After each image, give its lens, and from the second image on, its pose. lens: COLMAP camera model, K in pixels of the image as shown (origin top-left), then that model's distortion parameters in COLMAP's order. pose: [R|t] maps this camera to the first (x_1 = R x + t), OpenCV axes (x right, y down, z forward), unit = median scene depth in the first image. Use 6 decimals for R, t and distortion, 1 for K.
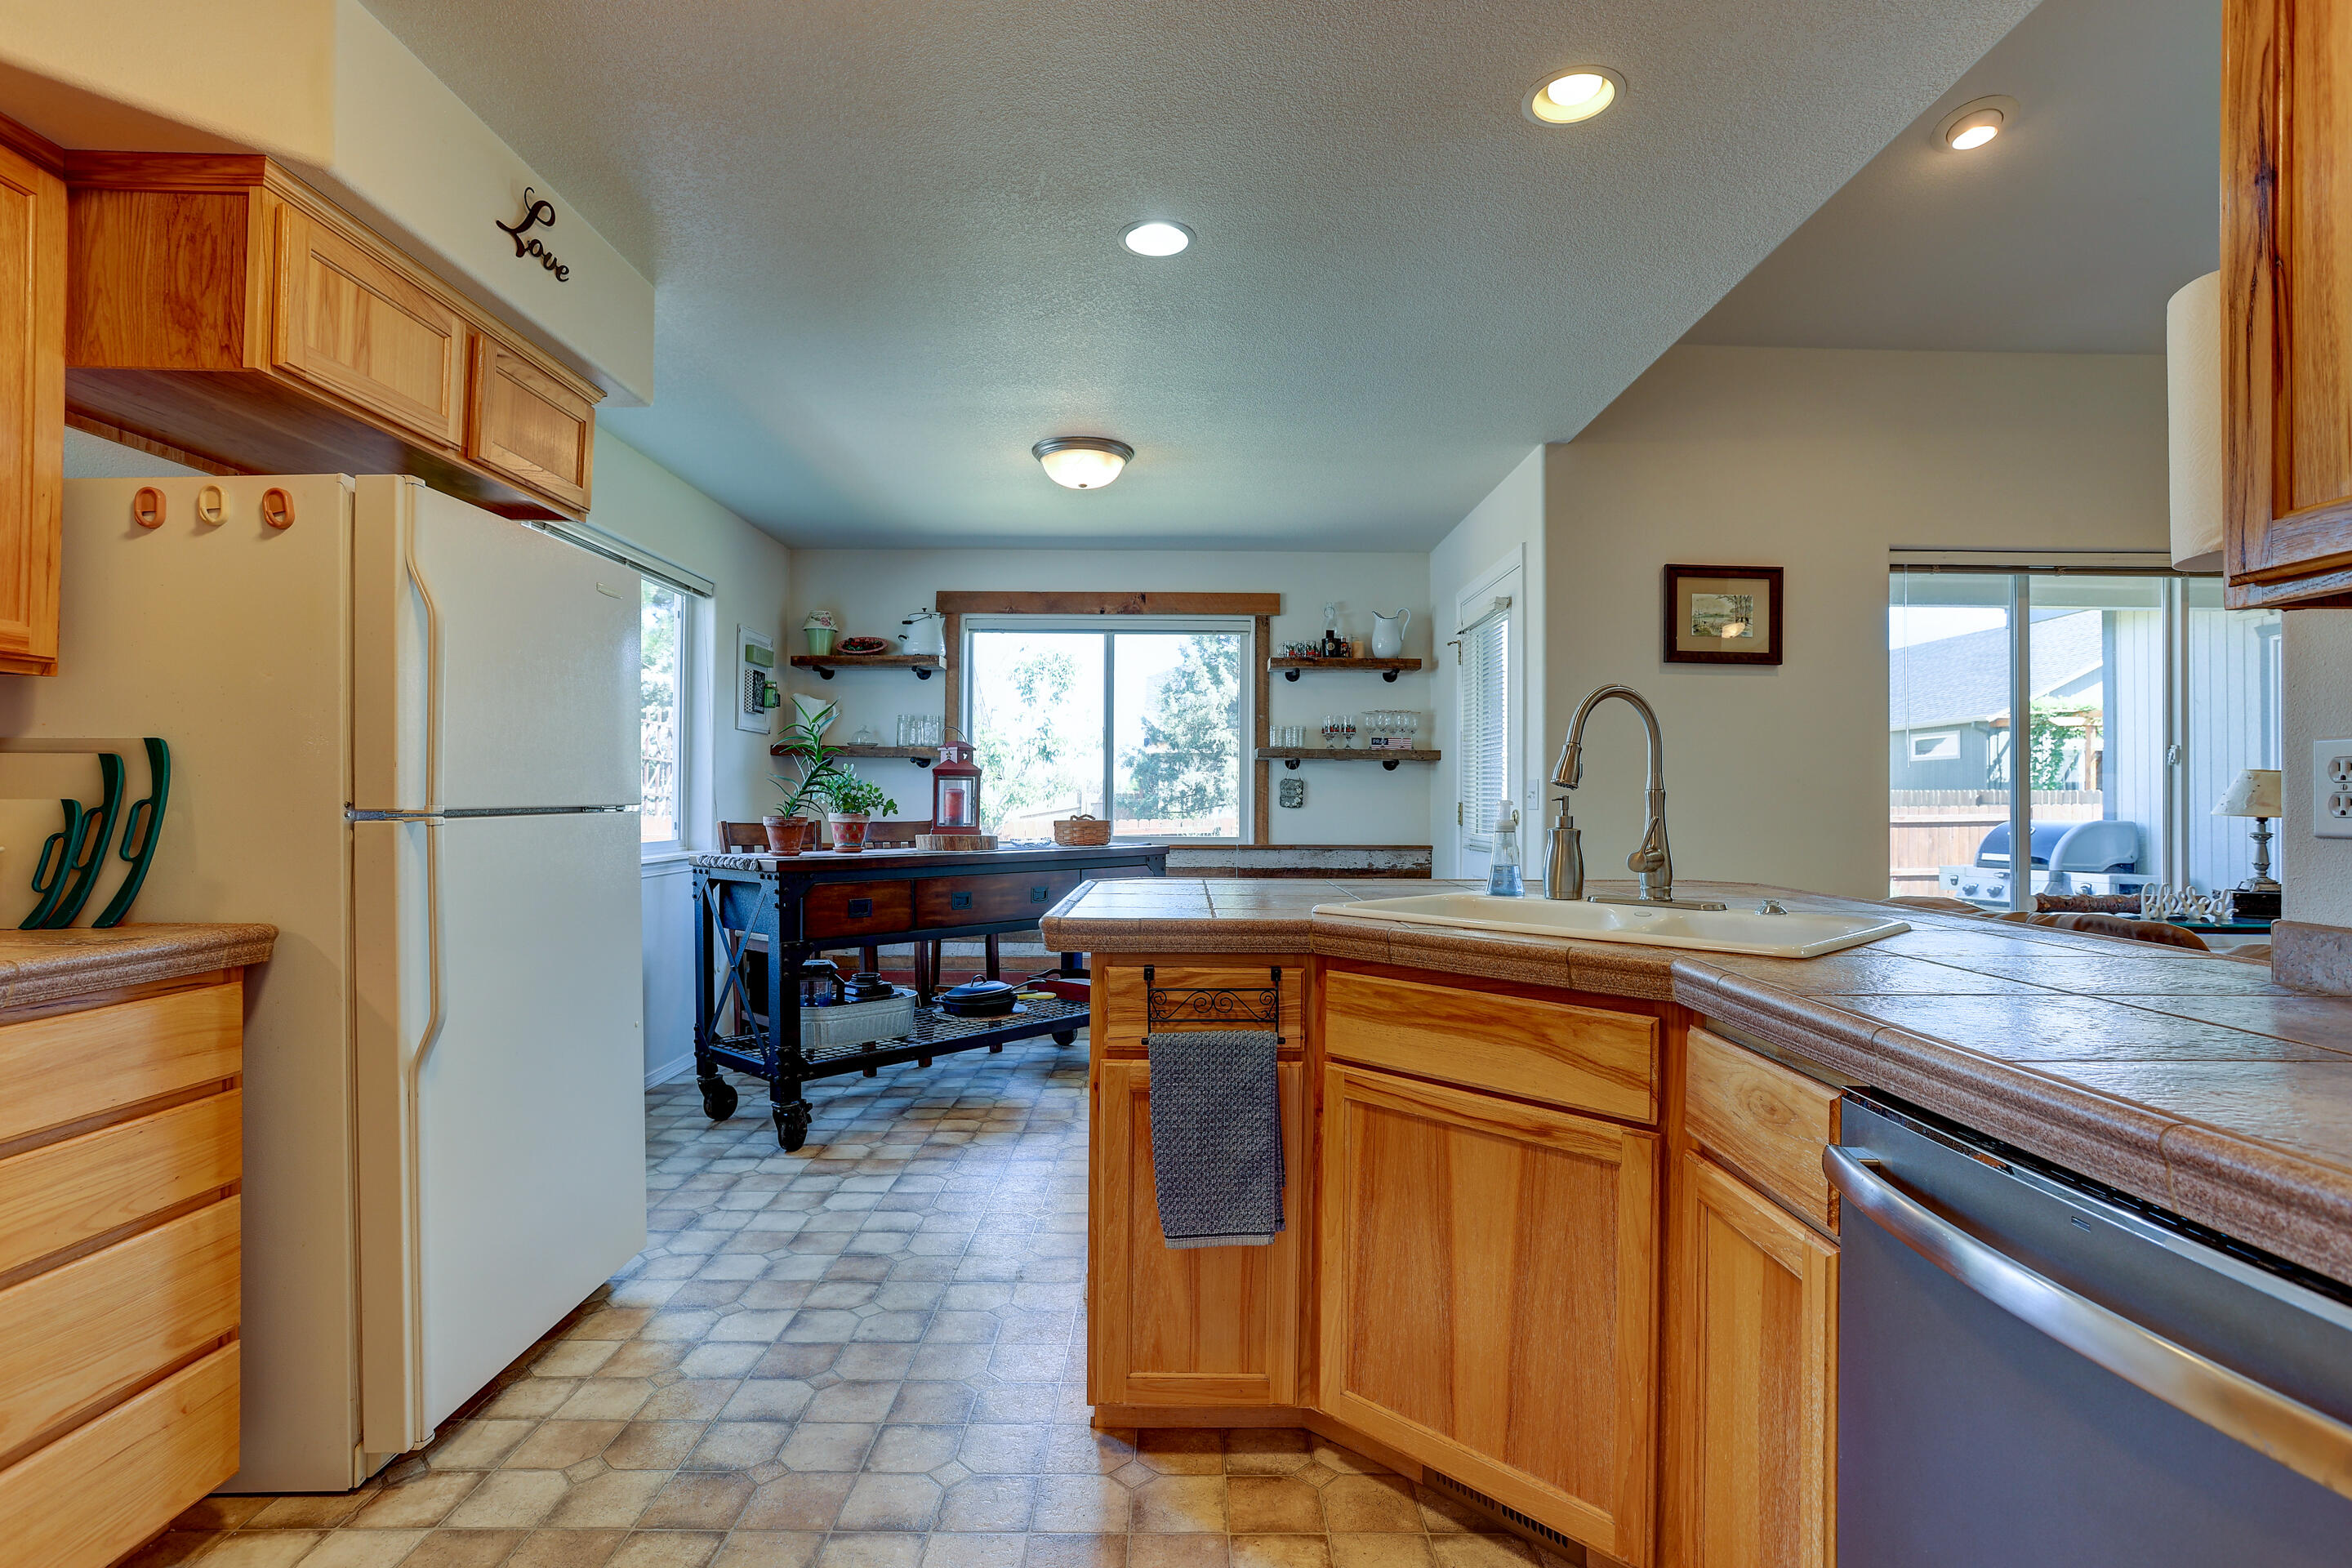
lens RADIAL K [[1136.3, 0, 1187.8], [0, 1136.3, 790.0], [0, 0, 1]] dist [-0.064635, 0.023992]
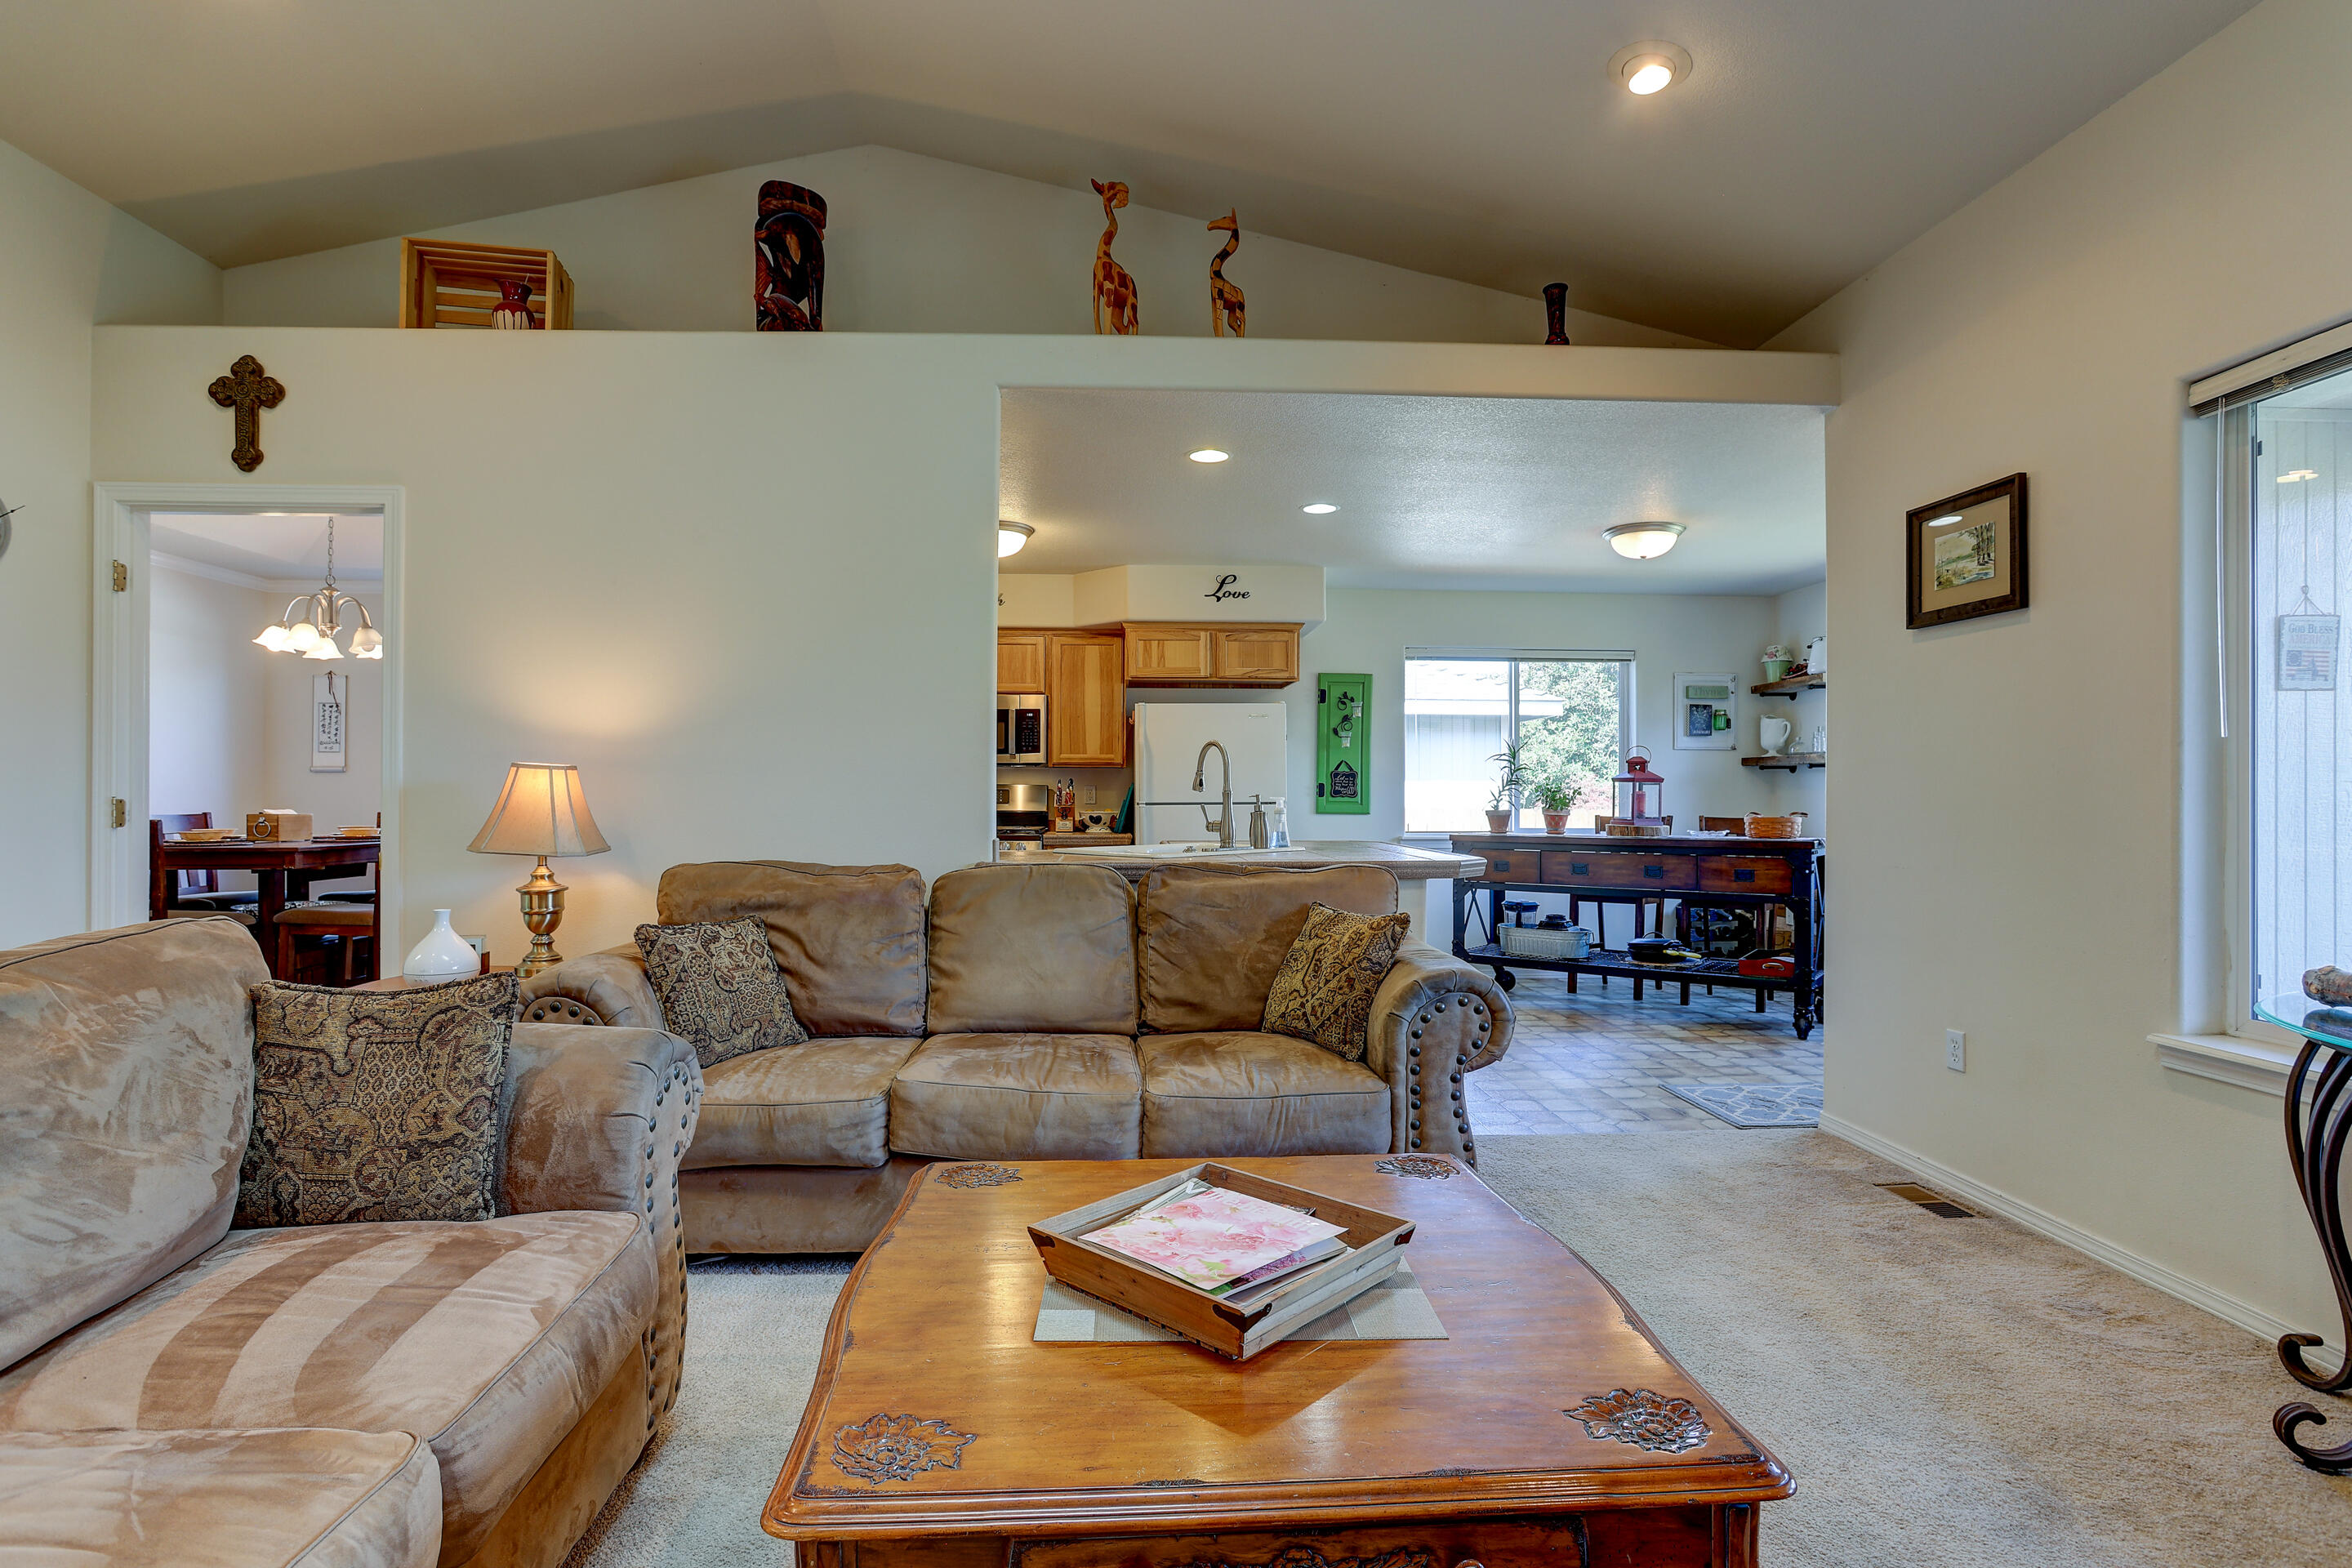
lens RADIAL K [[1136.3, 0, 1166.5], [0, 1136.3, 799.8], [0, 0, 1]] dist [-0.064635, 0.023992]
pose [[0.045699, -0.005295, -0.998941, 1.179934], [0.007702, 0.999958, -0.004948, 0.012049], [0.998926, -0.007468, 0.045738, 0.395014]]
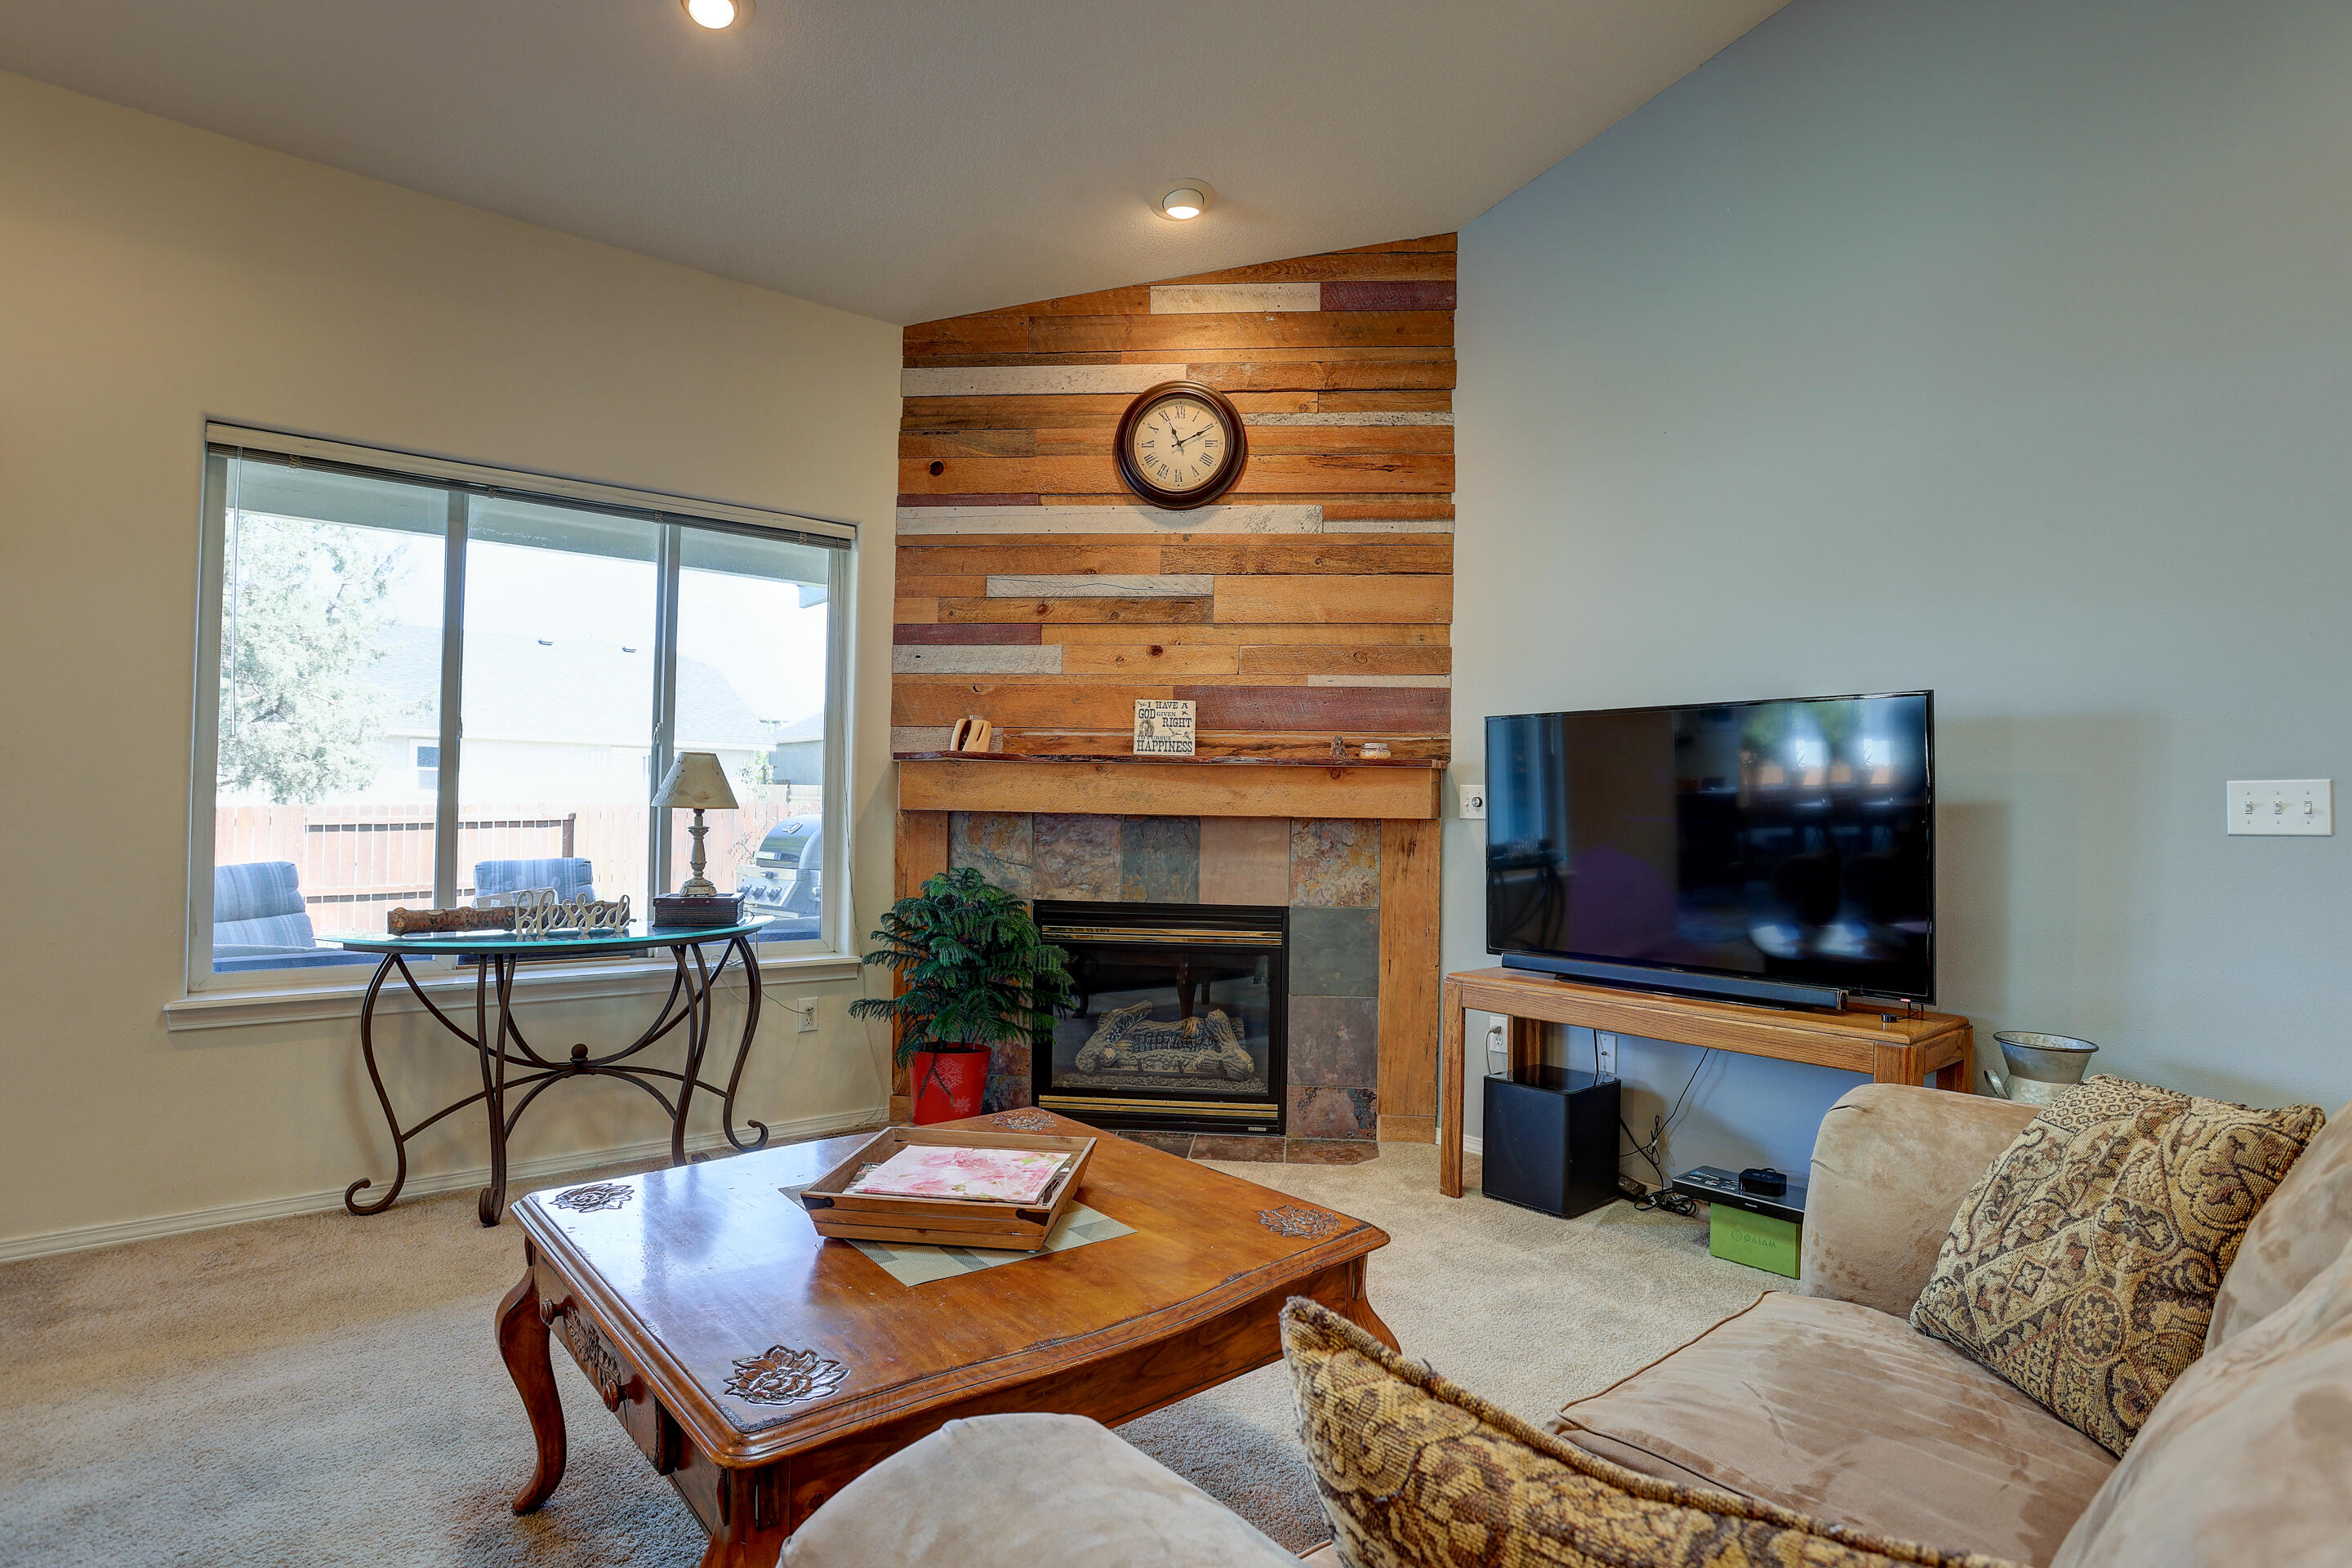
lens RADIAL K [[1213.7, 0, 1168.2], [0, 1213.7, 787.0], [0, 0, 1]] dist [-0.060596, 0.001489]
pose [[0.774678, 0.018205, 0.632094, 0.611453], [-0.016702, 0.999826, -0.008326, 0.009193], [-0.632136, -0.004107, 0.774847, 0.044303]]
